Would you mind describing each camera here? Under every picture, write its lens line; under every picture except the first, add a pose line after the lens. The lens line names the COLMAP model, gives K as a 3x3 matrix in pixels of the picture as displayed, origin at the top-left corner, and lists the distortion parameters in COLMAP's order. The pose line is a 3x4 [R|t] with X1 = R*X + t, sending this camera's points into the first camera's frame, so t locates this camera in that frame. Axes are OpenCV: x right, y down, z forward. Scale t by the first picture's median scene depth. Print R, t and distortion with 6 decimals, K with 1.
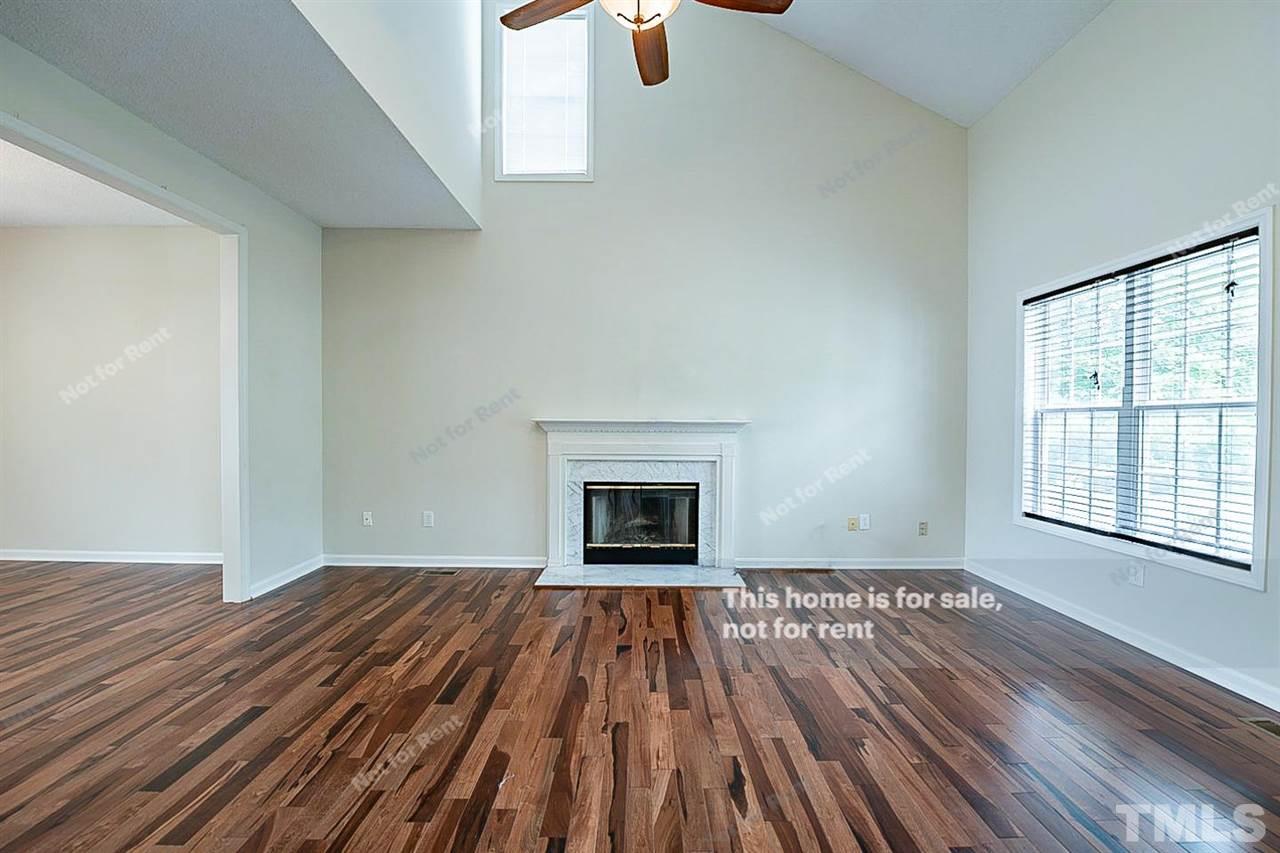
lens RADIAL K [[513.9, 0, 645.2], [0, 513.9, 428.9], [0, 0, 1]] dist [-0.011600, -0.000293]
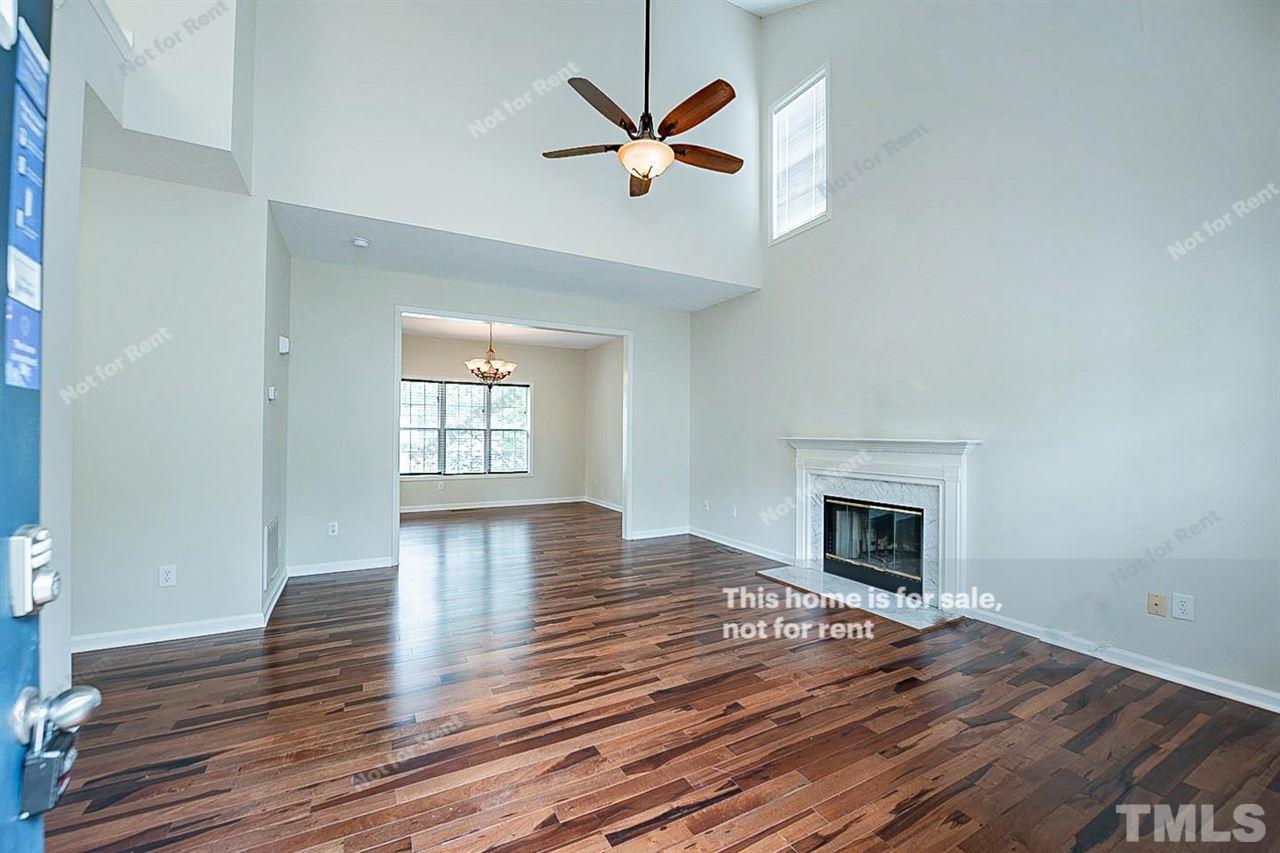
lens RADIAL K [[513.9, 0, 641.4], [0, 513.9, 428.2], [0, 0, 1]] dist [-0.011600, -0.000293]
pose [[0.471214, -0.016016, -0.881873, 0.694861], [-0.014587, 0.999557, -0.025948, -0.005294], [0.881898, 0.025091, 0.470772, 0.154293]]
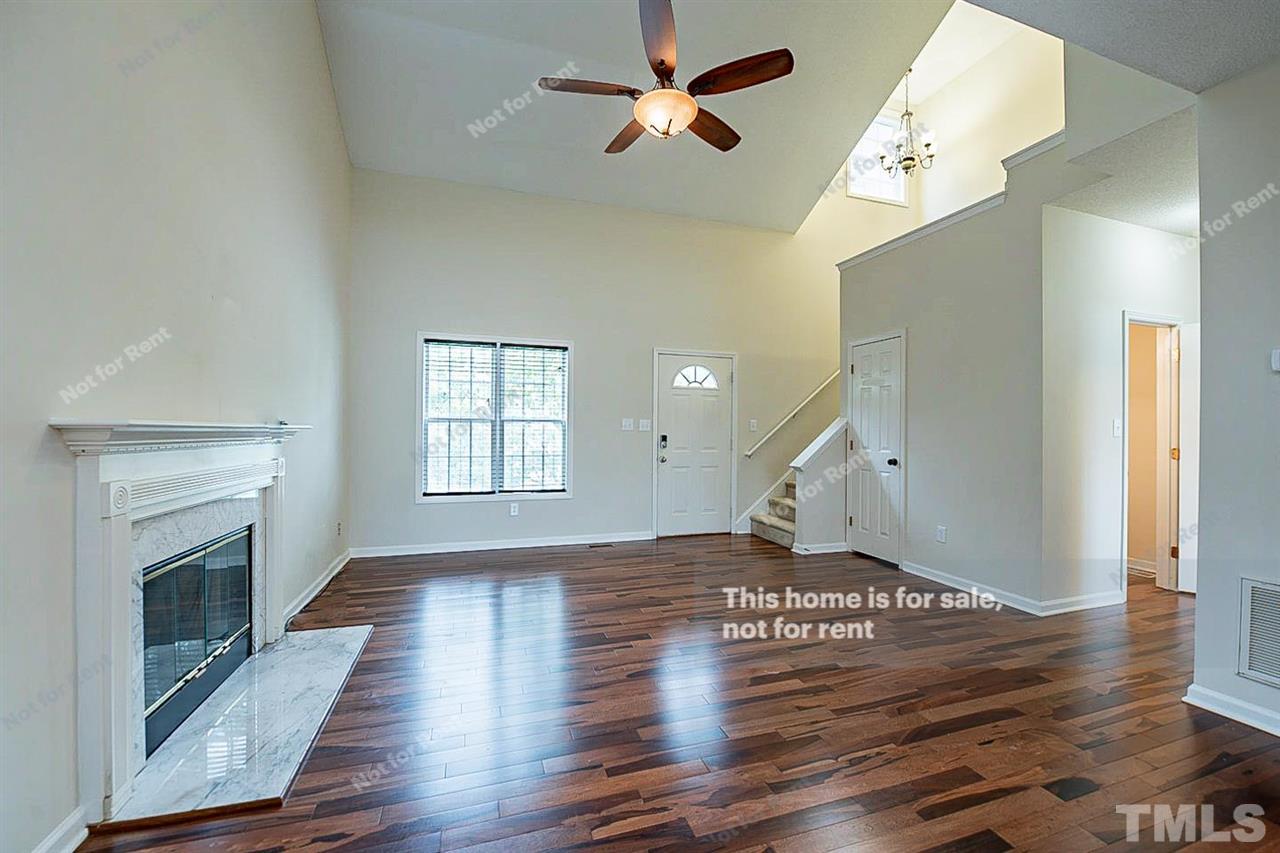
lens RADIAL K [[513.9, 0, 645.7], [0, 513.9, 425.7], [0, 0, 1]] dist [-0.011600, -0.000293]
pose [[-0.306838, 0.002653, 0.951758, -0.678352], [0.005860, 0.999982, -0.000898, -0.012602], [-0.951744, 0.005302, -0.306848, 0.773802]]
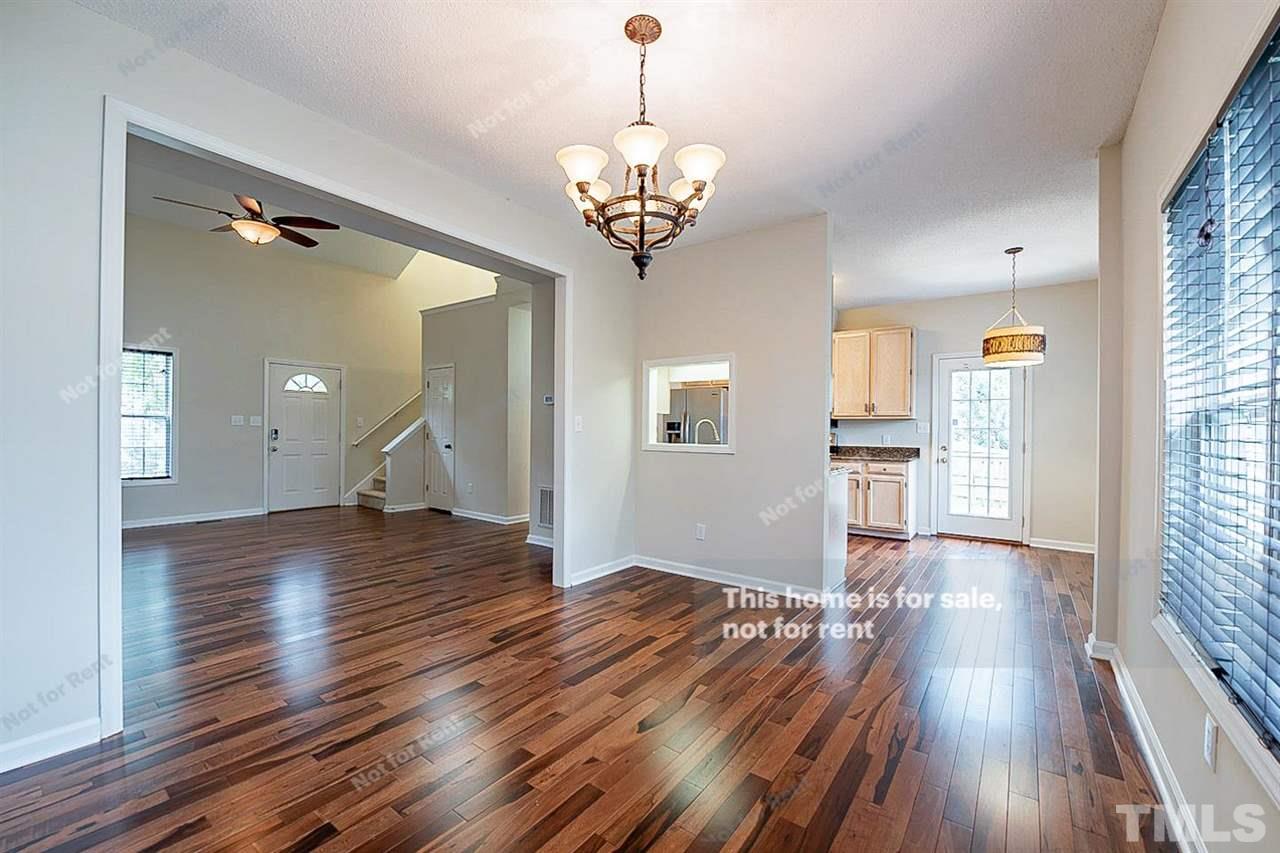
lens RADIAL K [[513.9, 0, 640.2], [0, 513.9, 429.7], [0, 0, 1]] dist [-0.011600, -0.000293]
pose [[-0.793956, -0.015173, 0.607785, -1.400497], [-0.005544, 0.999828, 0.017717, -0.024237], [-0.607949, 0.010697, -0.793904, 0.917973]]
